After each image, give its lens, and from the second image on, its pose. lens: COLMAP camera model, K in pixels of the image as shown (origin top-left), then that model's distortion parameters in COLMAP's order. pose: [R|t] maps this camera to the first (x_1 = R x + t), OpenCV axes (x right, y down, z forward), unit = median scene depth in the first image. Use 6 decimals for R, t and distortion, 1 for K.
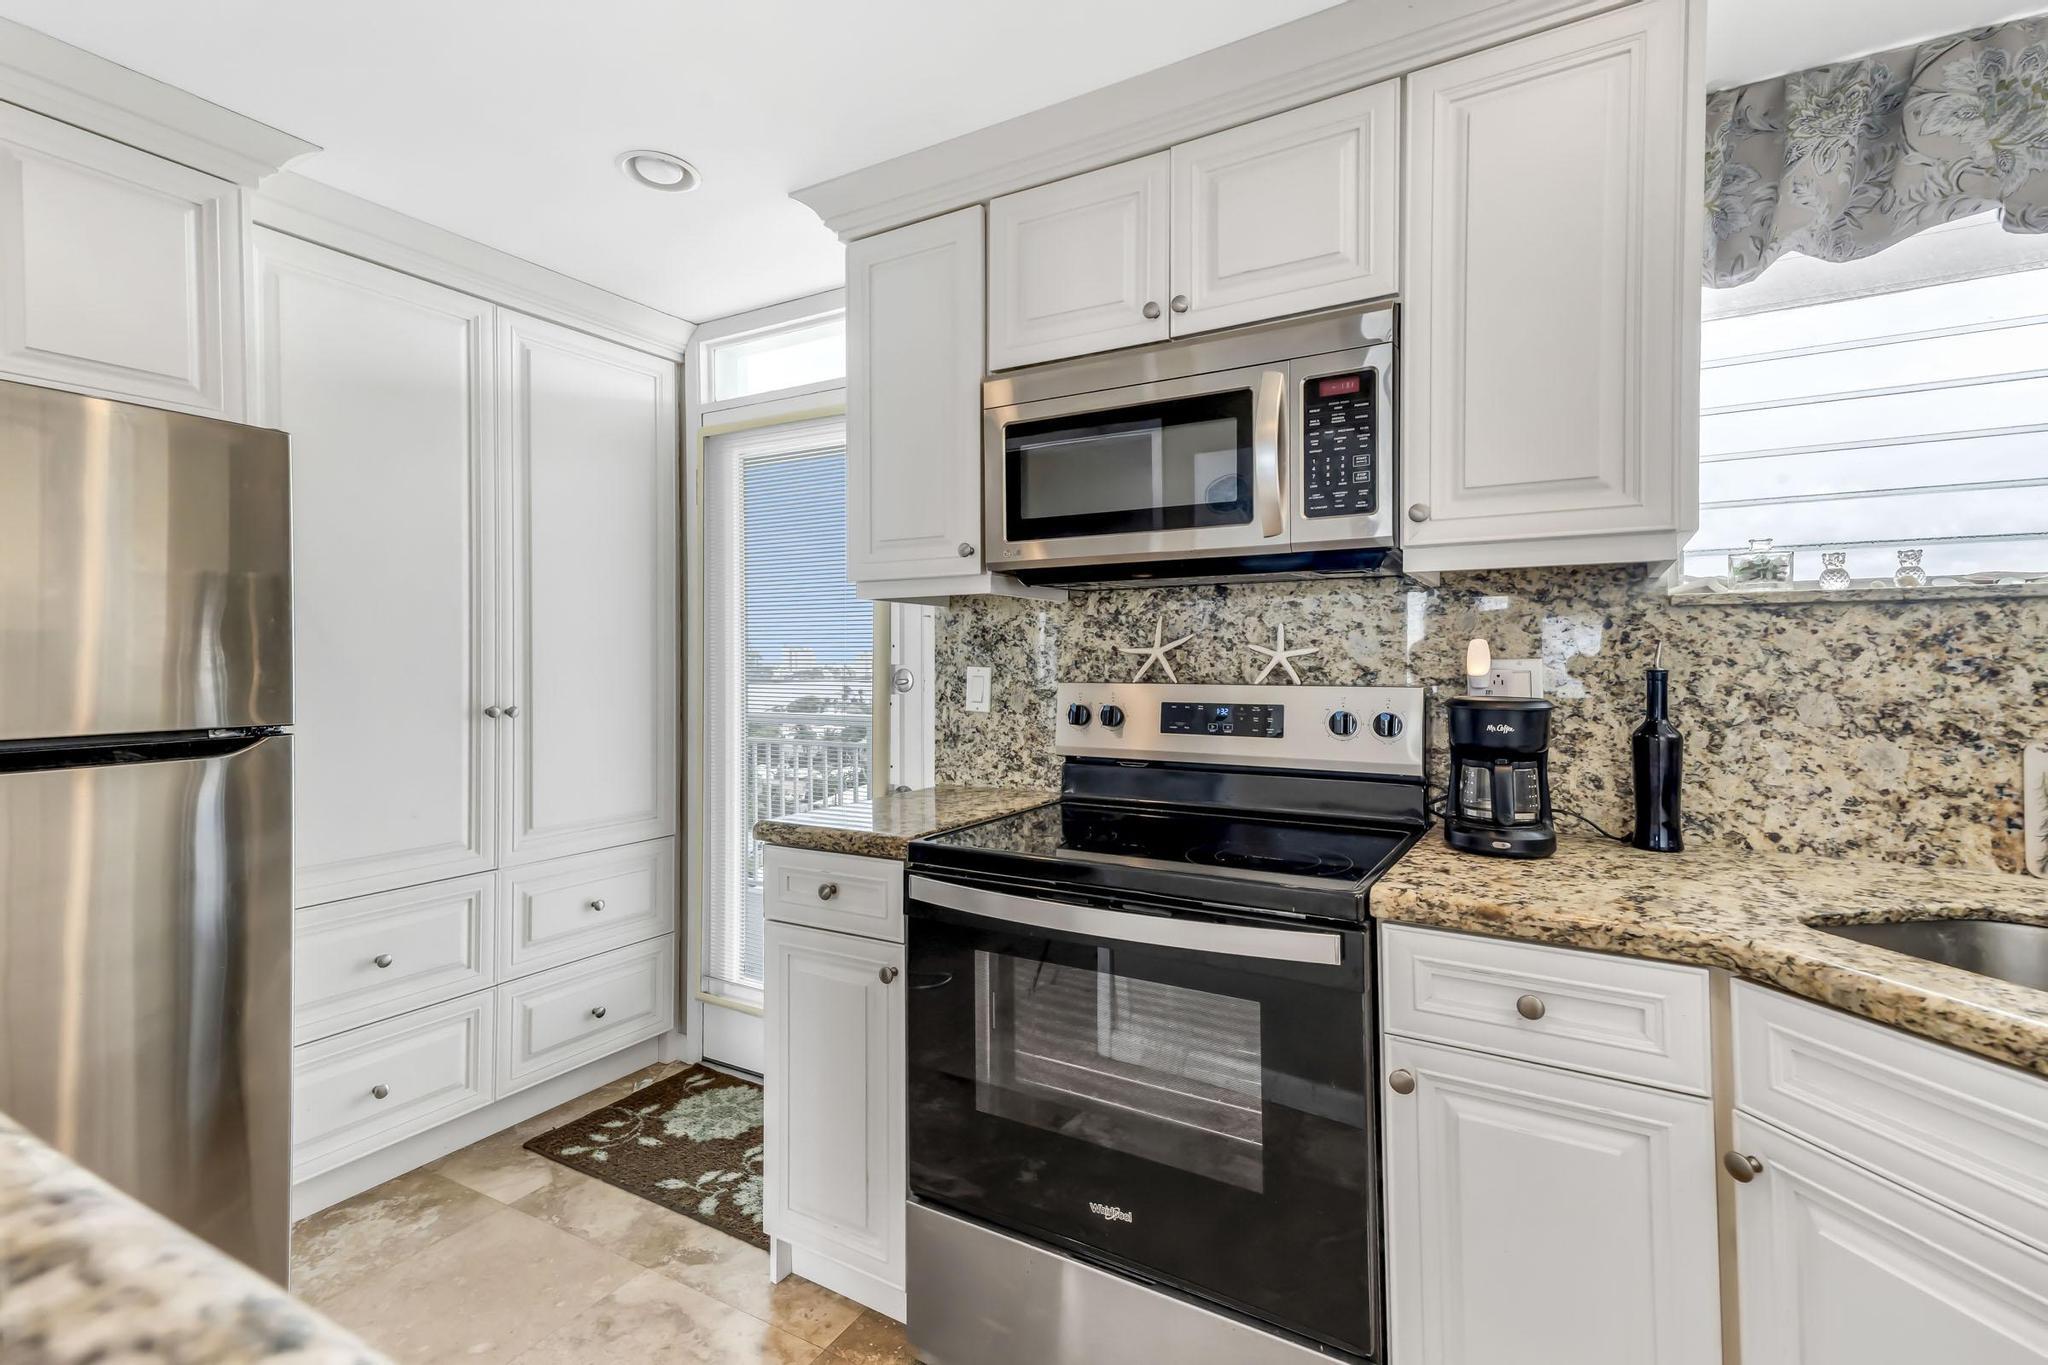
lens RADIAL K [[961.8, 0, 1024.0], [0, 961.8, 682.5], [0, 0, 1]] dist [0.064521, 0.000401]
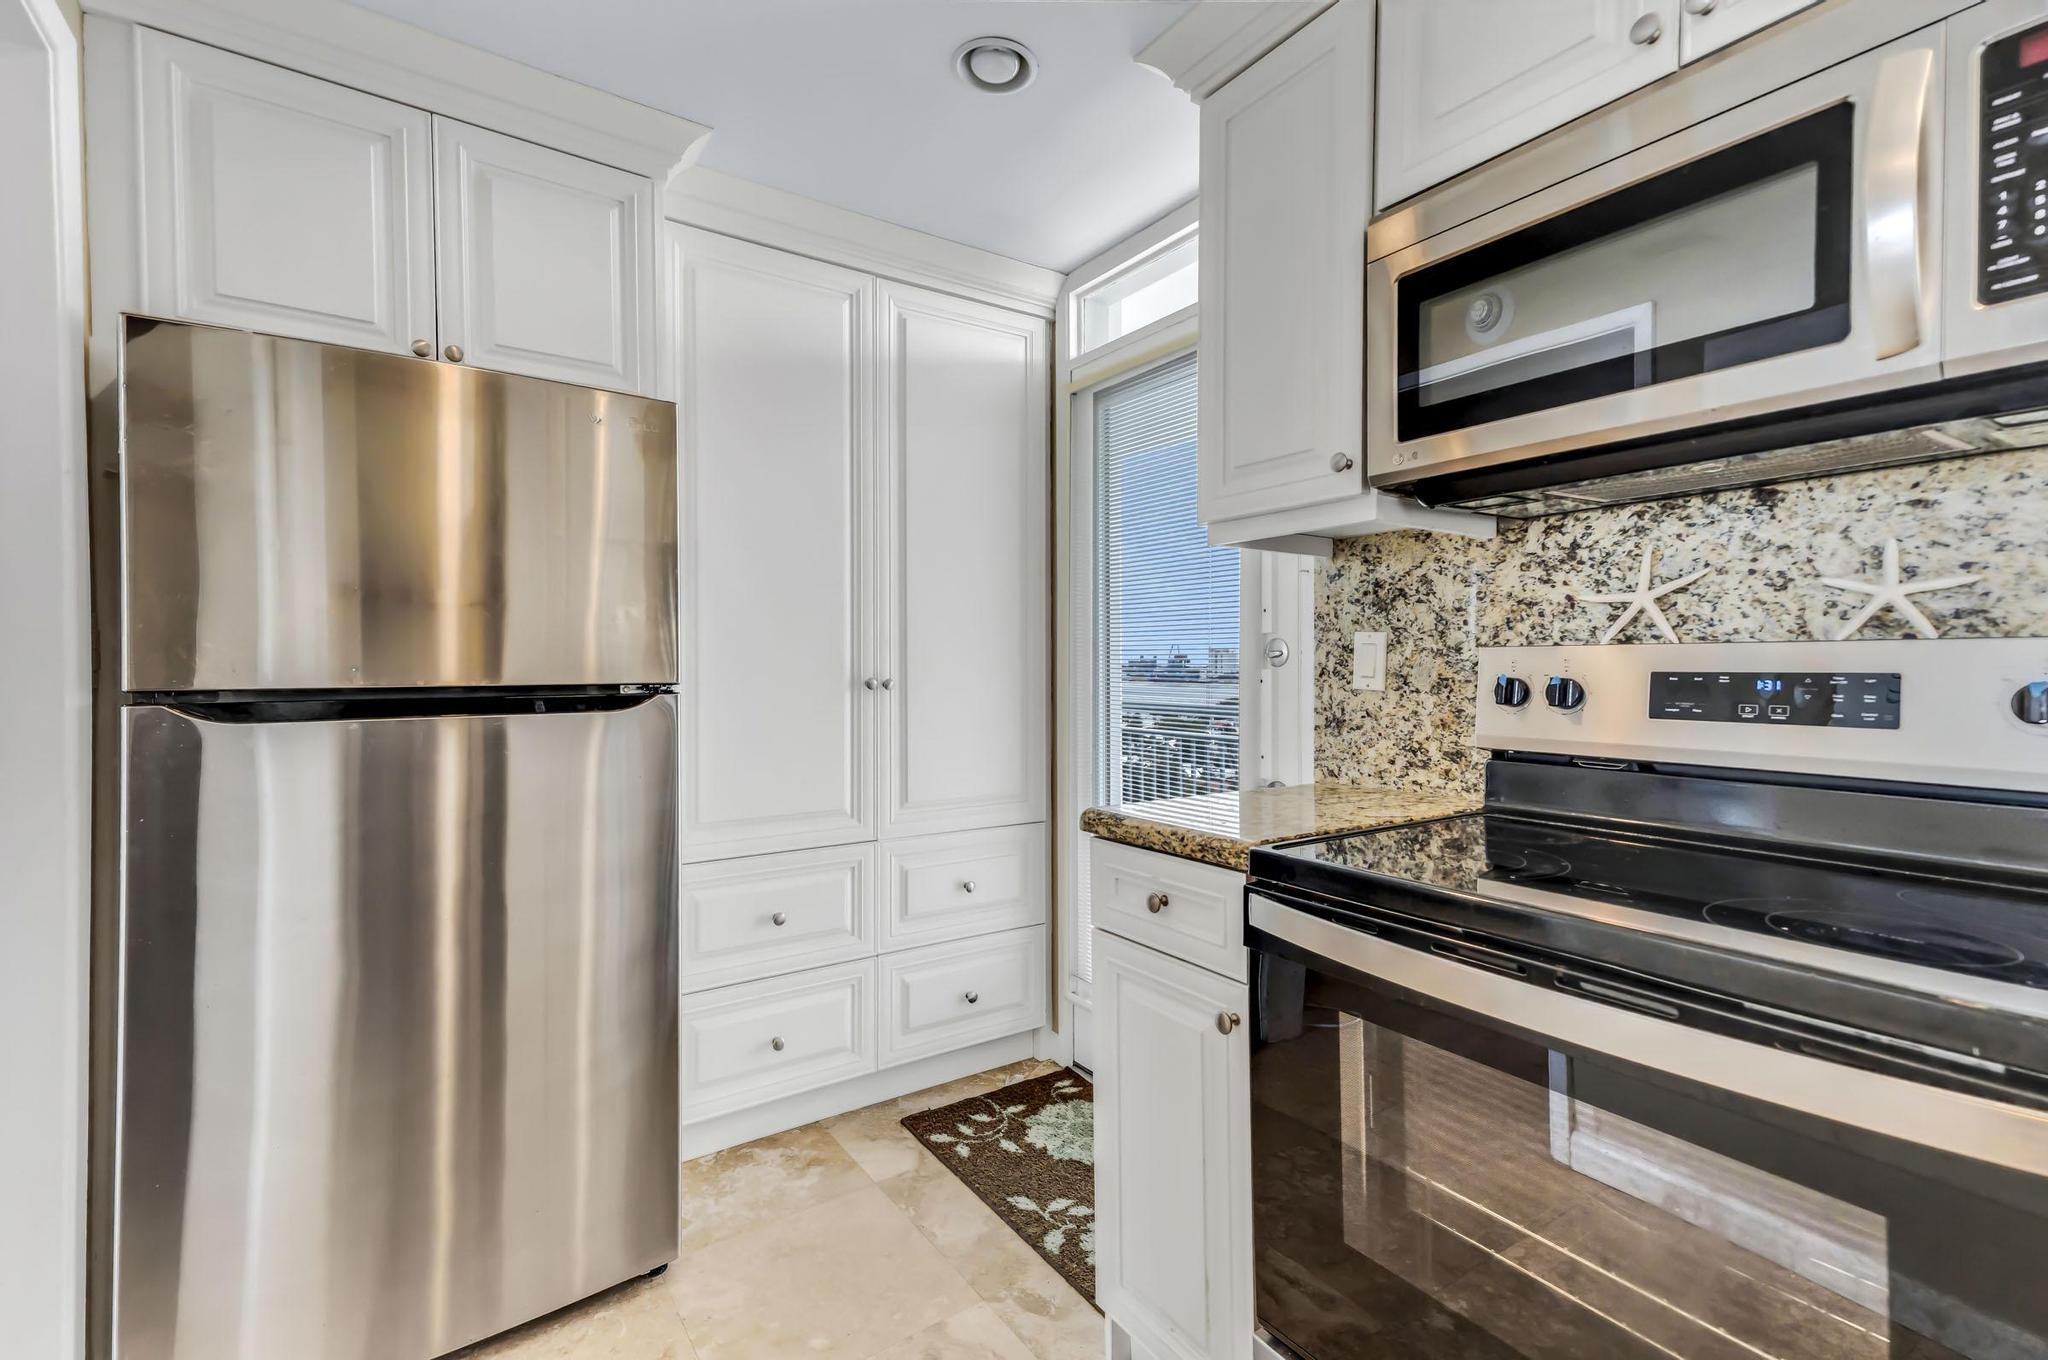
lens RADIAL K [[918.1, 0, 1080.7], [0, 918.1, 666.0], [0, 0, 1]] dist [0.055042, -0.010929]
pose [[0.921676, 0.006596, -0.387903, 0.027612], [-0.017978, 0.999508, -0.025721, 0.035141], [0.387543, 0.030680, 0.921341, 0.226205]]
